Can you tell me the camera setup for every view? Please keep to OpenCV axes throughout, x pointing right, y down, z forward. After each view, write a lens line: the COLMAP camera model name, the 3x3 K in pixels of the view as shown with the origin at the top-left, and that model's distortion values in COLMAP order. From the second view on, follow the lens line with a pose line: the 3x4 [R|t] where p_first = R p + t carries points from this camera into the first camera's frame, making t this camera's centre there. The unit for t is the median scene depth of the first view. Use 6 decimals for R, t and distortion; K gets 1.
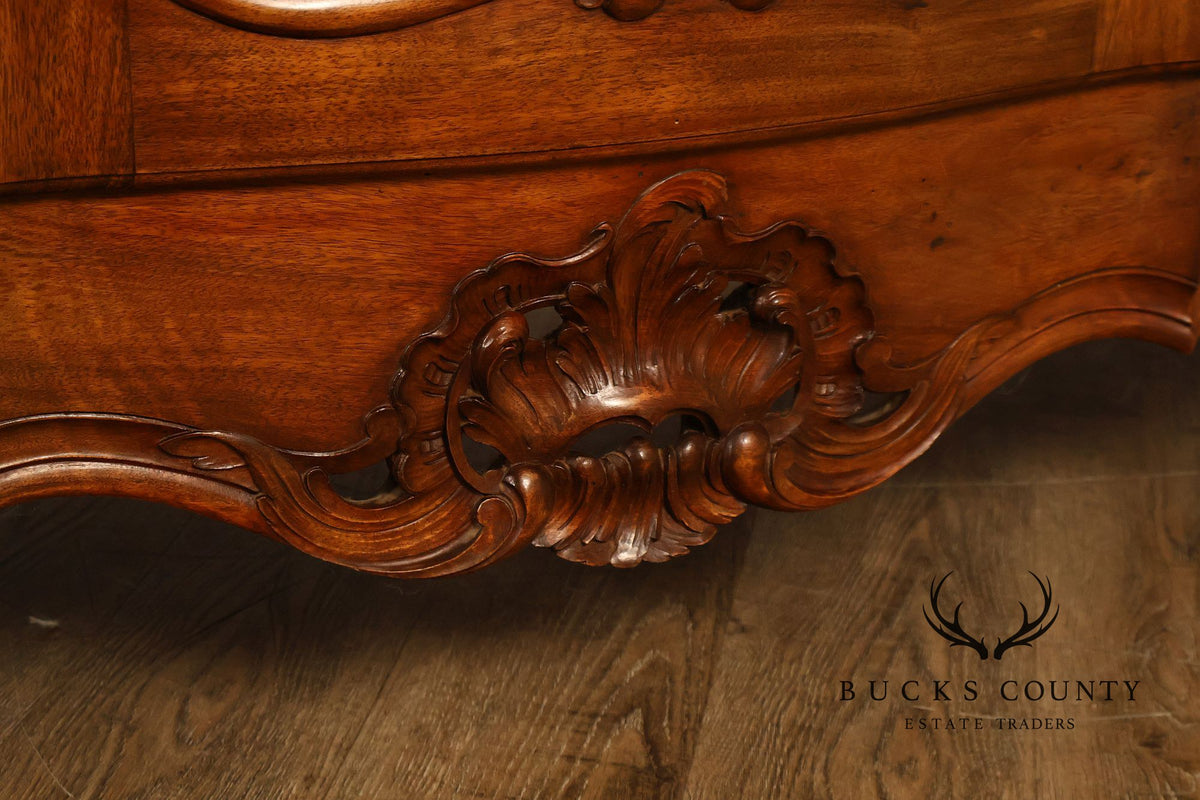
lens RADIAL K [[2375.2, 0, 600.0], [0, 2375.2, 400.0], [0, 0, 1]] dist [0.002823, -0.096751]
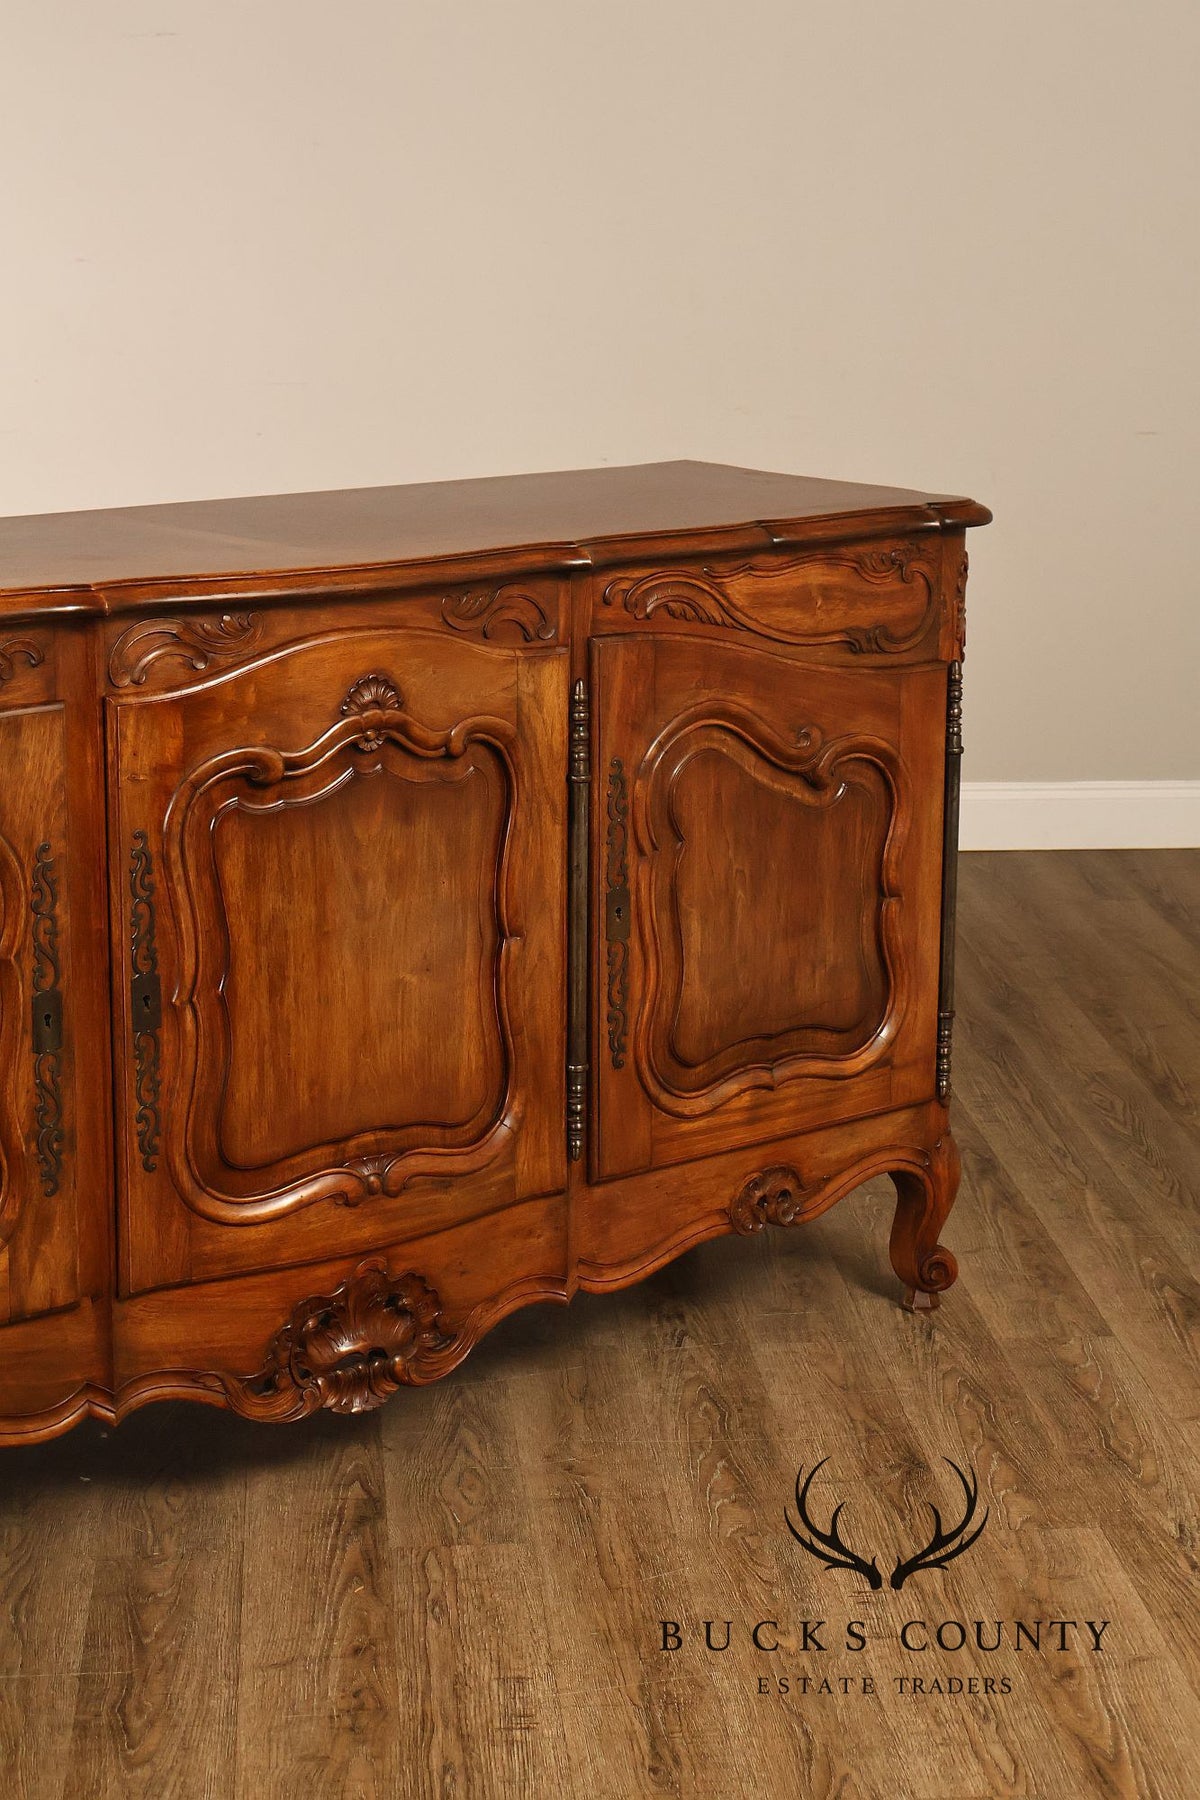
lens RADIAL K [[3562.8, 0, 610.7], [0, 3562.8, 917.7], [0, 0, 1]] dist [0.002823, -0.096751]
pose [[0.968428, -0.074443, 0.237919, -0.598983], [0.109451, 0.984438, -0.137488, 0.103180], [-0.223981, 0.159188, 0.961505, -2.831768]]
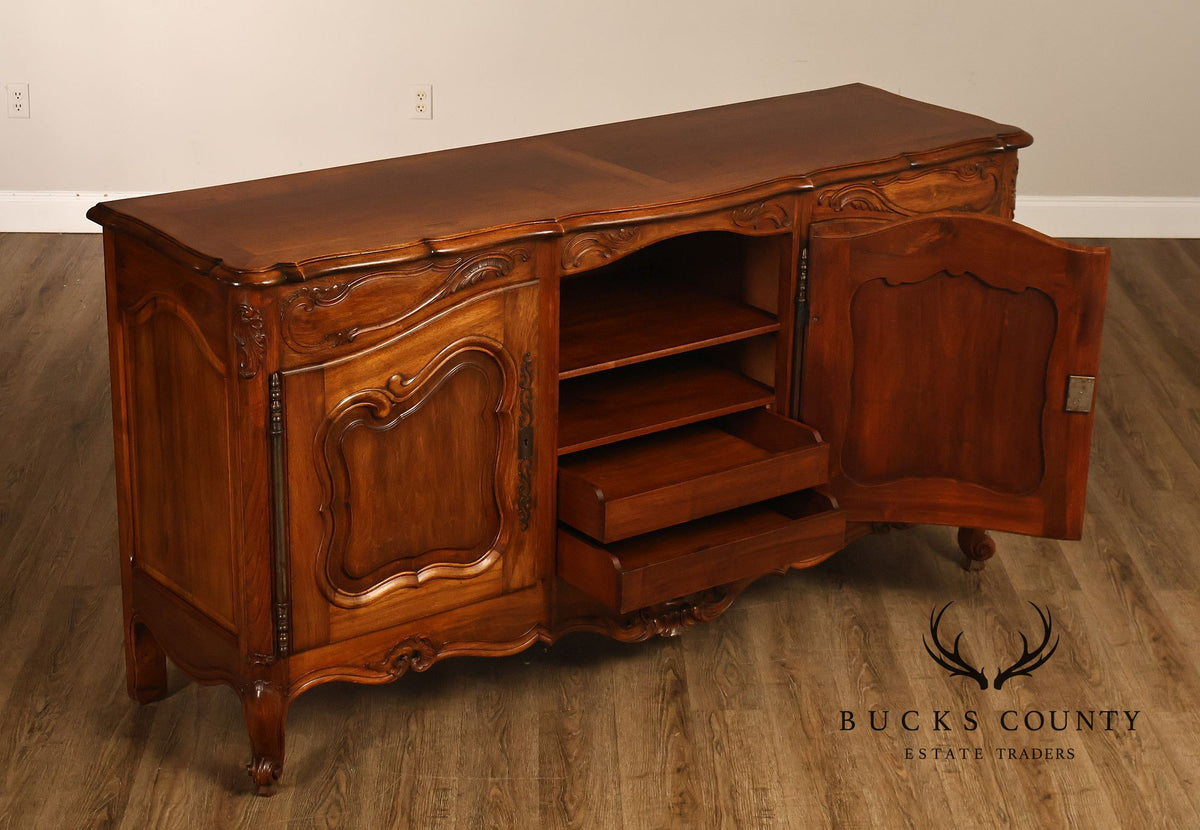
lens RADIAL K [[2512.2, 0, 600.0], [0, 2512.2, 415.0], [0, 0, 1]] dist [-0.003470, 0.123170]
pose [[0.981543, -0.074183, 0.176268, -1.003815], [0.079214, 0.996622, -0.021668, -0.279180], [-0.174065, 0.035231, 0.984104, -4.008058]]
